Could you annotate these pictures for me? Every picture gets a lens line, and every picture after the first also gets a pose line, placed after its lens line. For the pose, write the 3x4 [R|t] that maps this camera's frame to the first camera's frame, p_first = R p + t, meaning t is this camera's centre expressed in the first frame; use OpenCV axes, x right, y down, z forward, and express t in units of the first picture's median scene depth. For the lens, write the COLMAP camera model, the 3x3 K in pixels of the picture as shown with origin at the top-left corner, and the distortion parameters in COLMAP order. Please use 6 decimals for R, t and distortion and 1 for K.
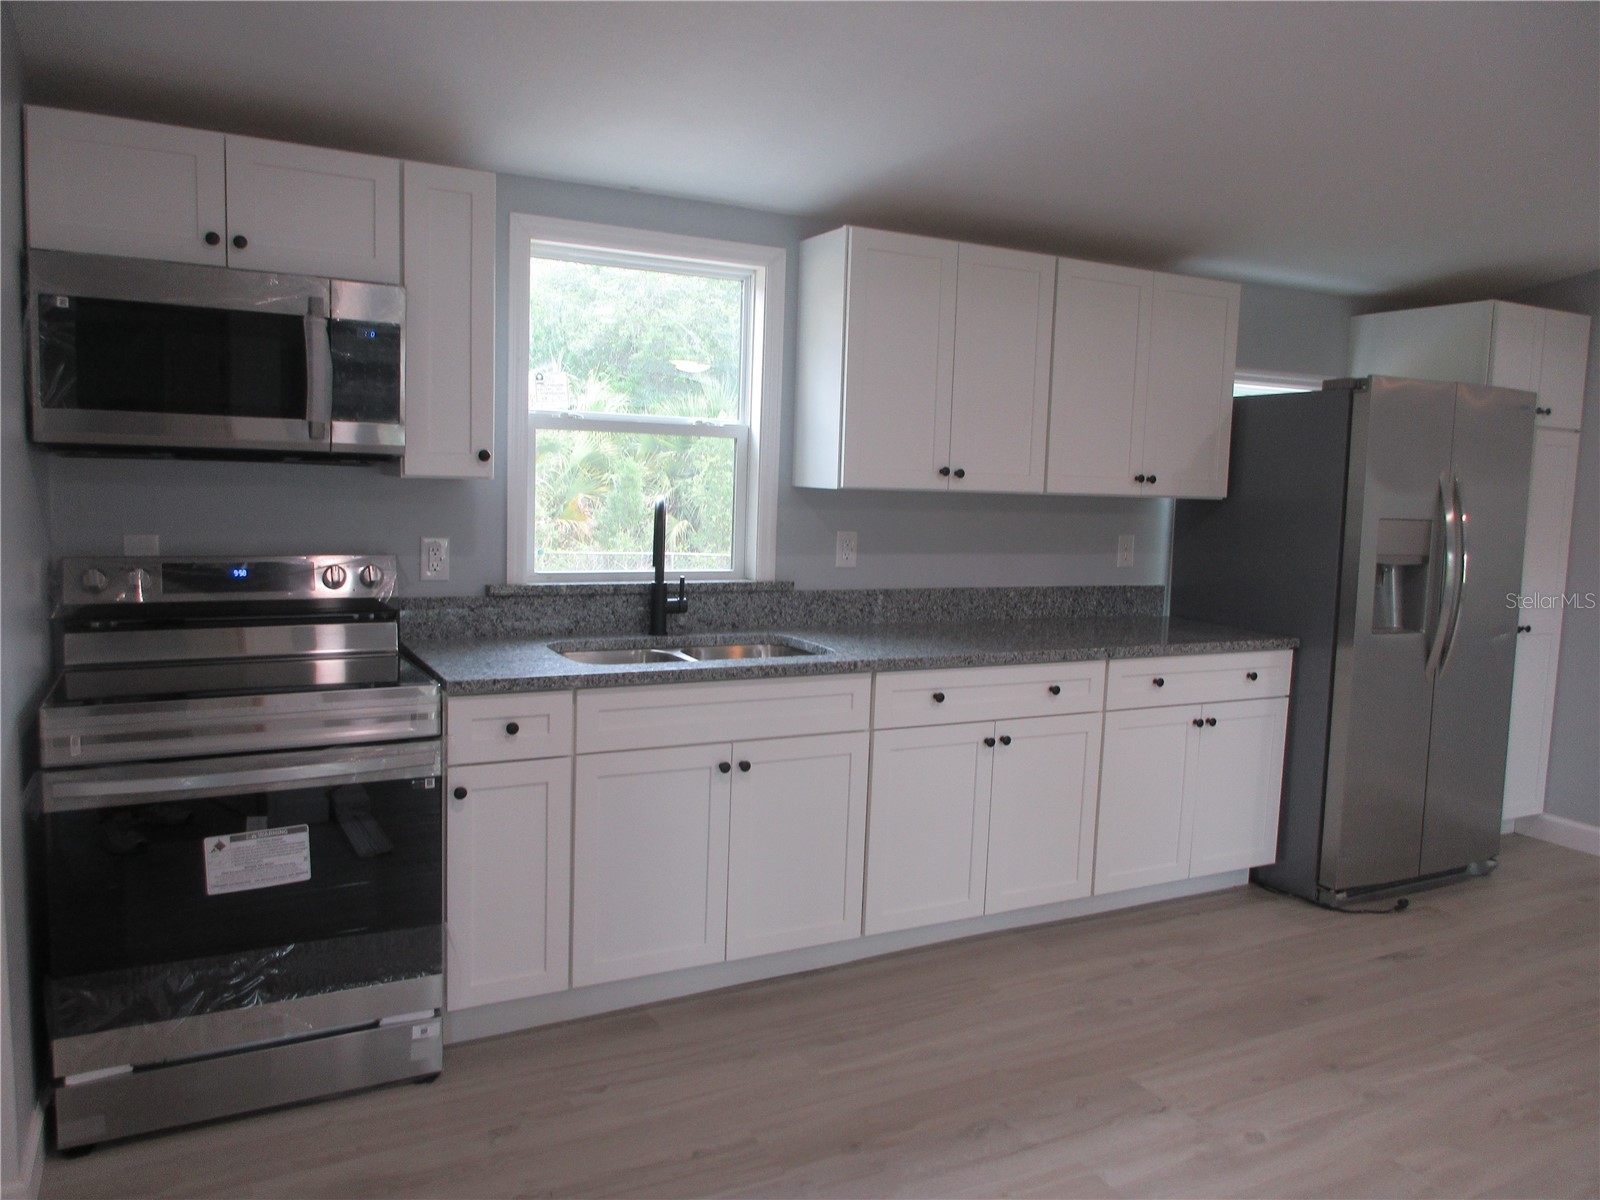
lens RADIAL K [[1191.5, 0, 796.8], [0, 1191.5, 586.7], [0, 0, 1]] dist [-0.007868, 0.009244]
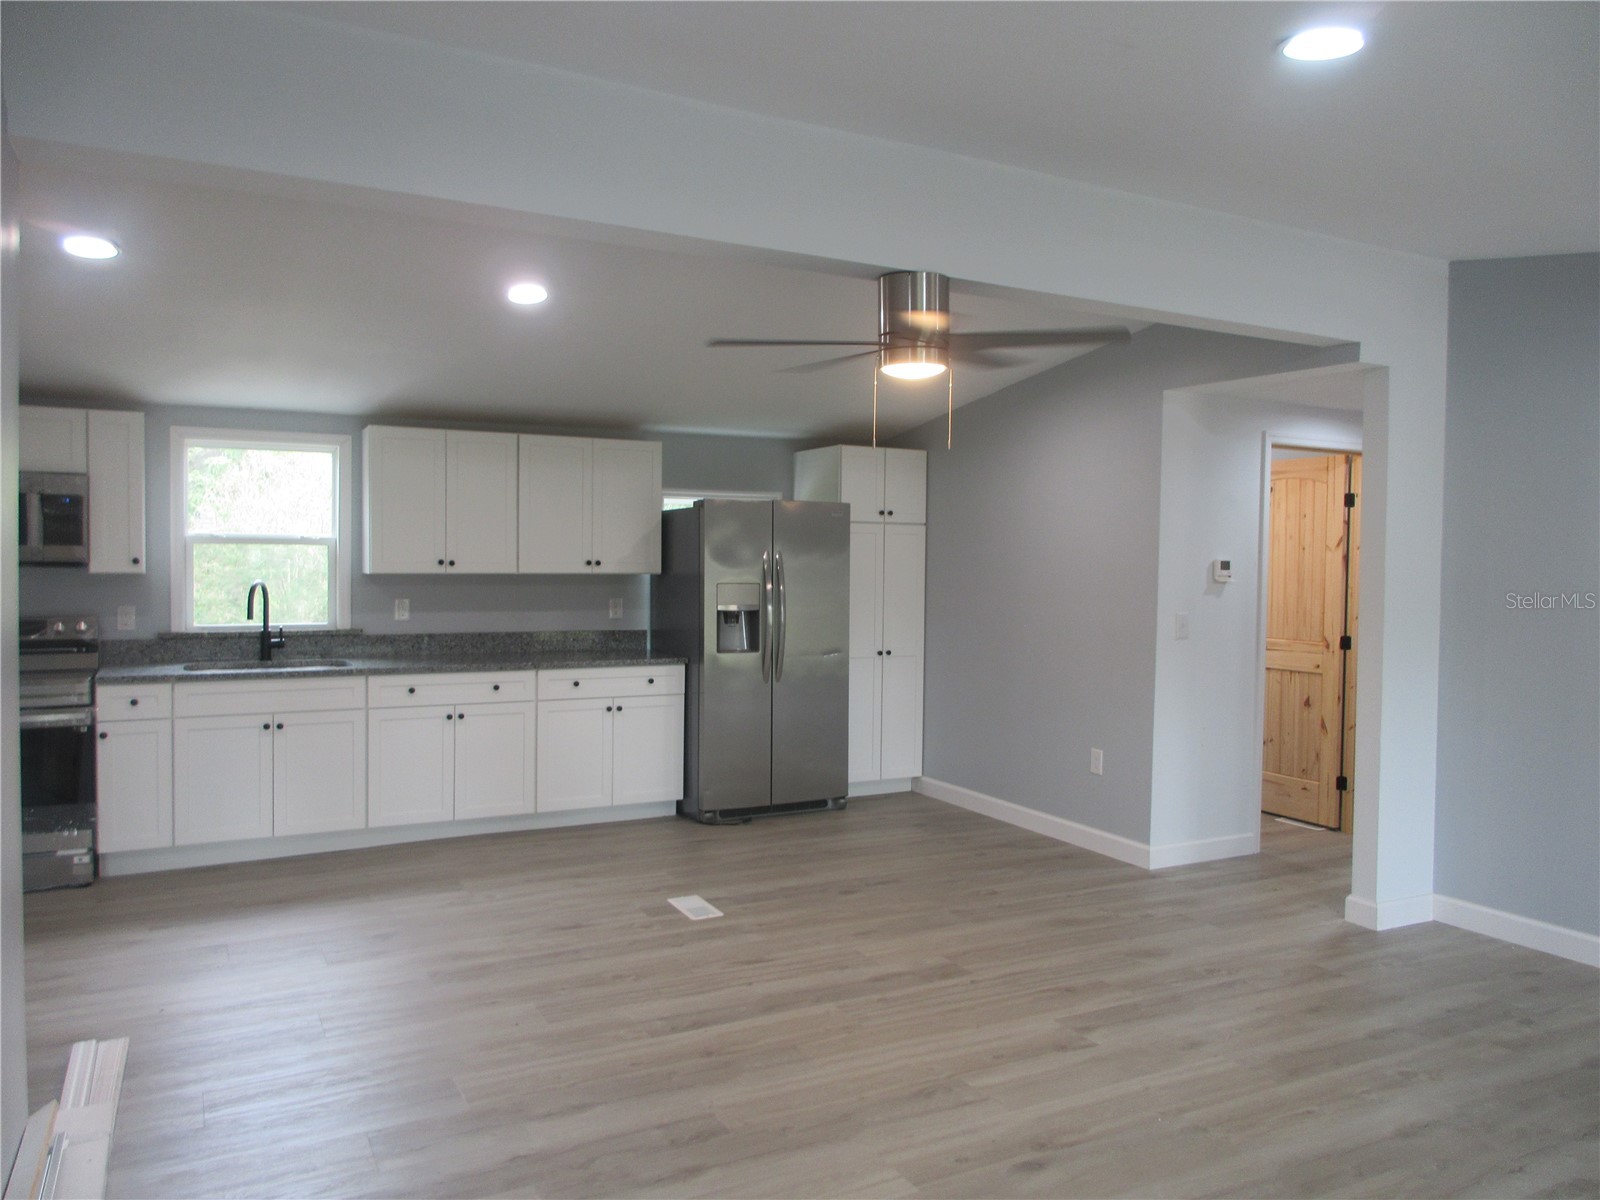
lens RADIAL K [[1191.5, 0, 796.8], [0, 1191.5, 586.7], [0, 0, 1]] dist [-0.007868, 0.009244]
pose [[0.999662, -0.024875, -0.007579, 0.646221], [0.024271, 0.997149, -0.071454, 0.073033], [0.009335, 0.071246, 0.997415, -0.698500]]
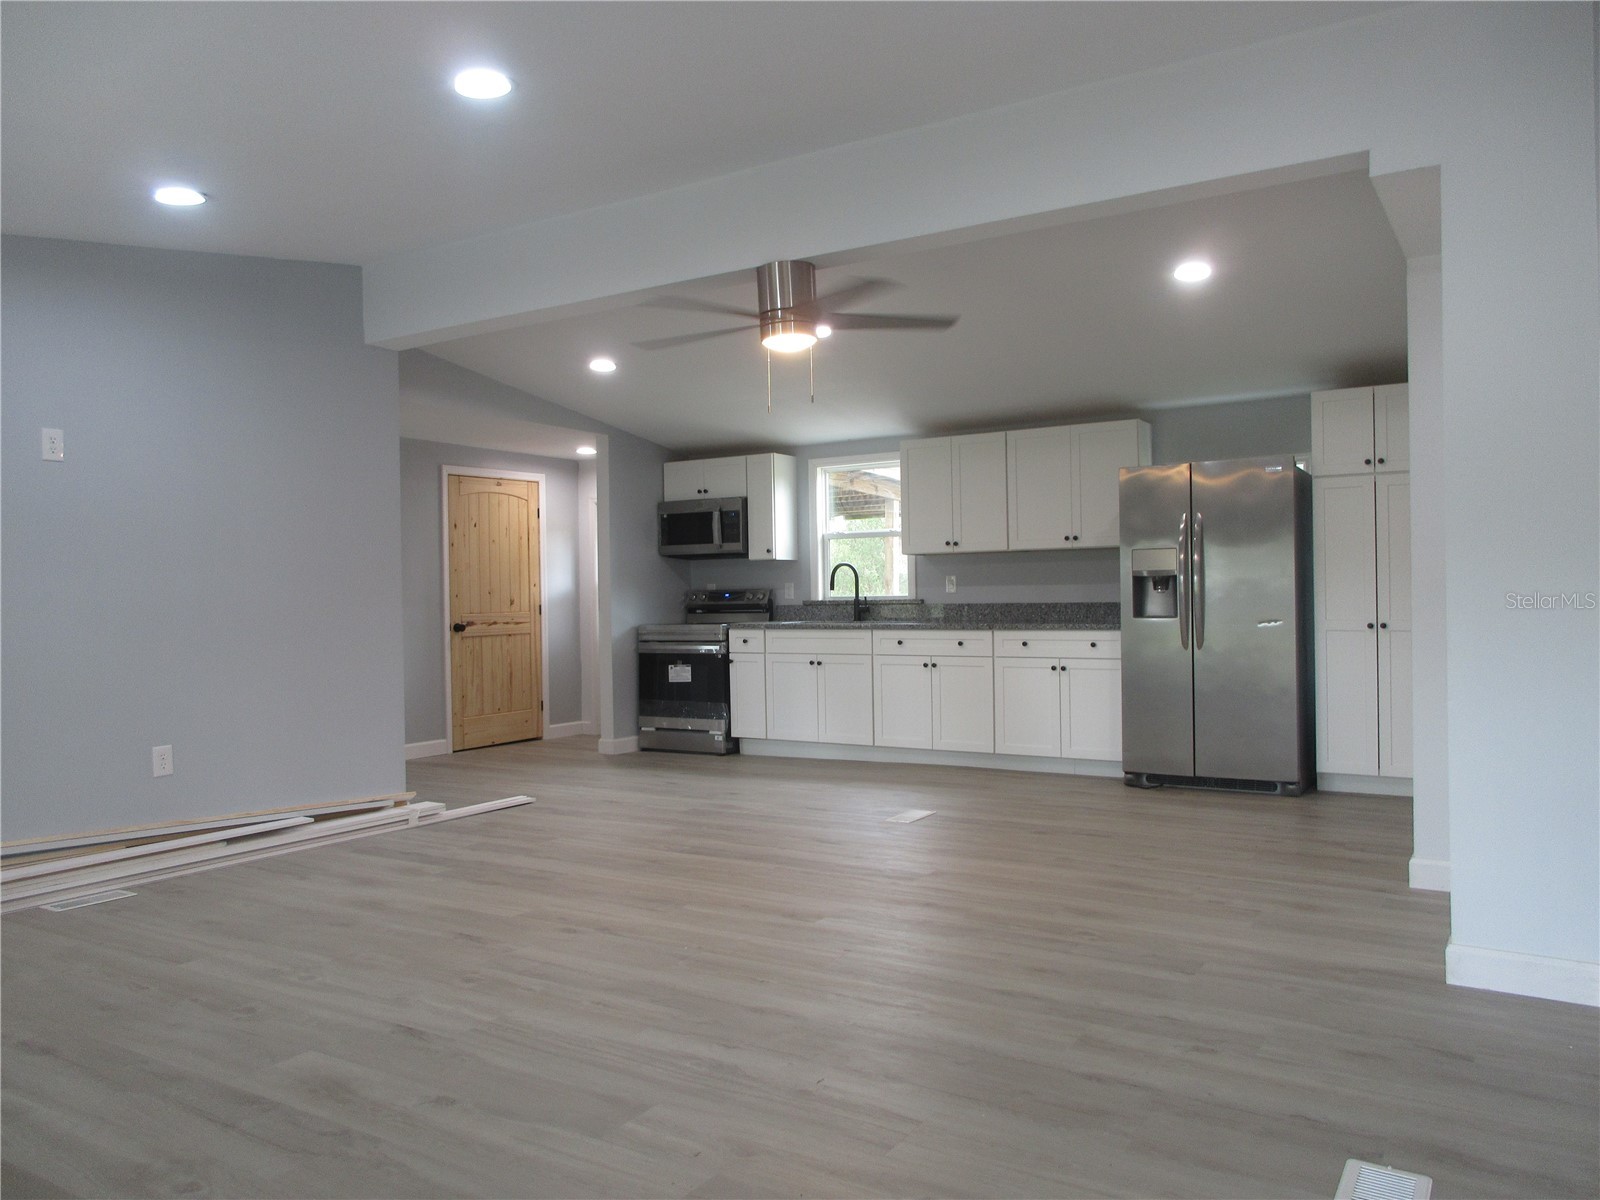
lens RADIAL K [[1191.5, 0, 796.8], [0, 1191.5, 586.7], [0, 0, 1]] dist [-0.007868, 0.009244]
pose [[0.486114, -0.049825, -0.872474, 1.837846], [-0.052517, 0.994903, -0.086078, 0.176856], [0.872316, 0.087664, 0.481020, -0.249159]]
